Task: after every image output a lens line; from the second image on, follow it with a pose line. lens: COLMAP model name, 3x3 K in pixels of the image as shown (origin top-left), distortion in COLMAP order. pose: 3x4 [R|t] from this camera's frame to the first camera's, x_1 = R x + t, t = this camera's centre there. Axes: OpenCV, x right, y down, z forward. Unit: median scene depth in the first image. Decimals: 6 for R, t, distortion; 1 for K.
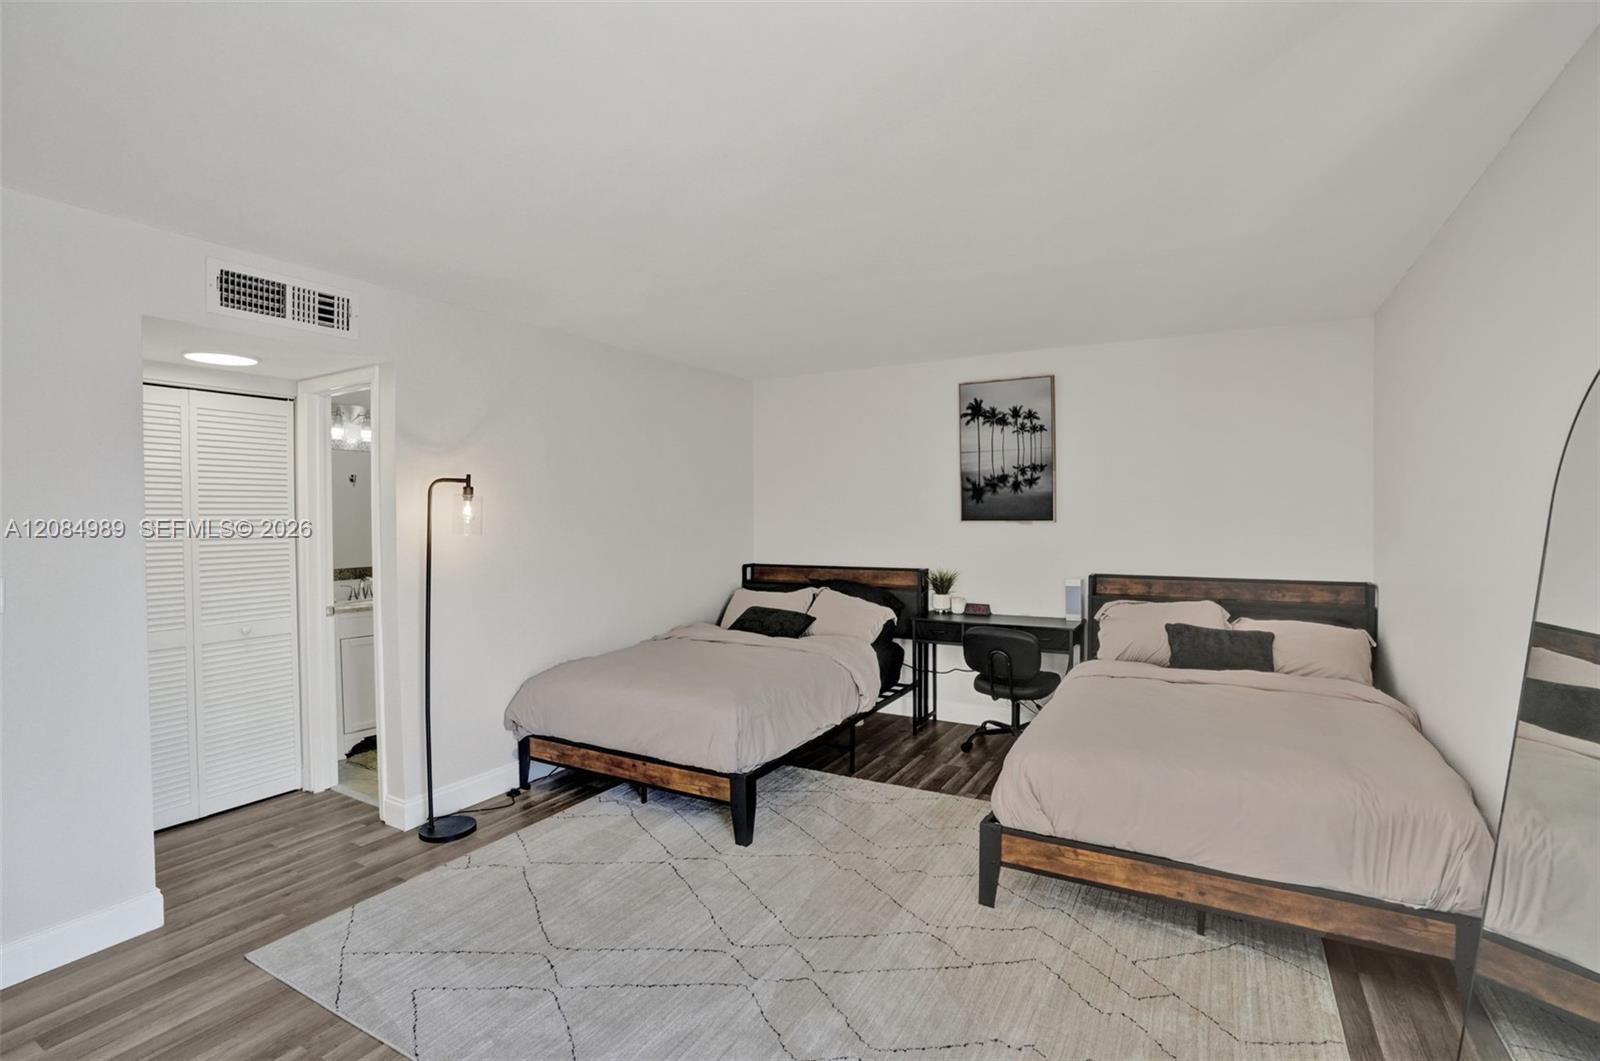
lens RADIAL K [[732.3, 0, 800.0], [0, 732.3, 530.5], [0, 0, 1]] dist [-0.047851, 0.000483]
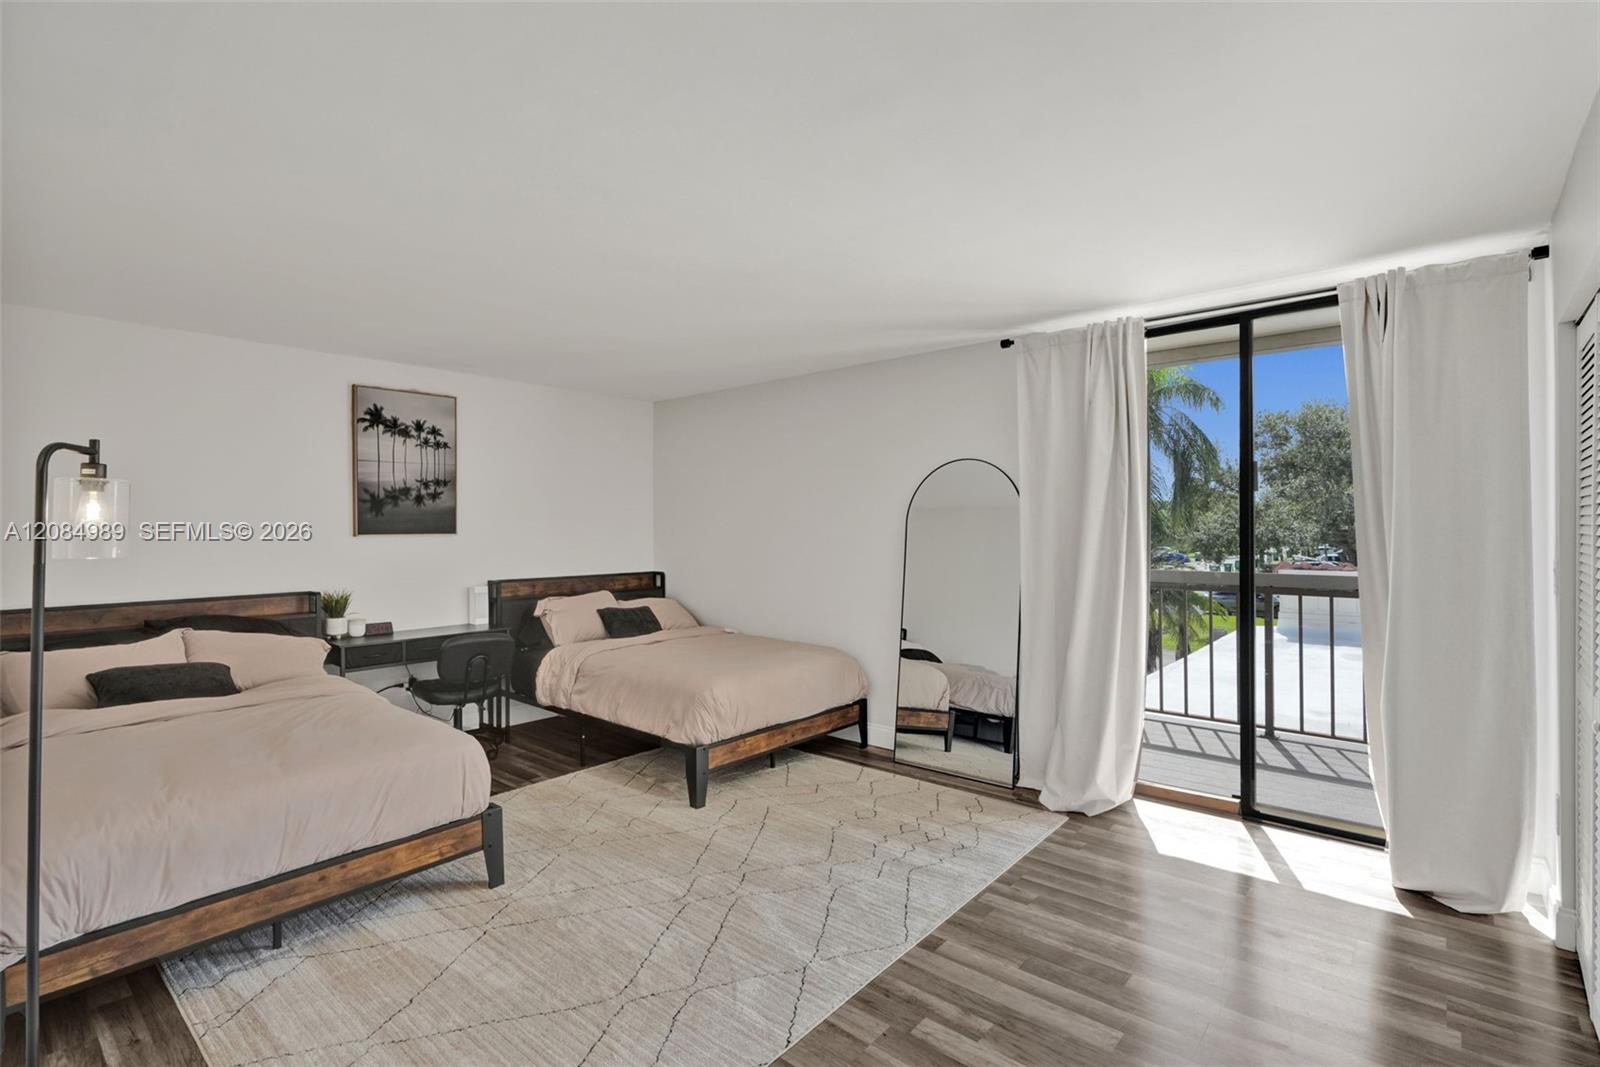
lens RADIAL K [[747.9, 0, 800.0], [0, 747.9, 533.5], [0, 0, 1]] dist [-0.003339, -0.000006]
pose [[0.196444, -0.002704, 0.980511, -0.615642], [0.027447, 0.999619, -0.002743, 0.003008], [-0.980131, 0.027451, 0.196443, 0.288200]]
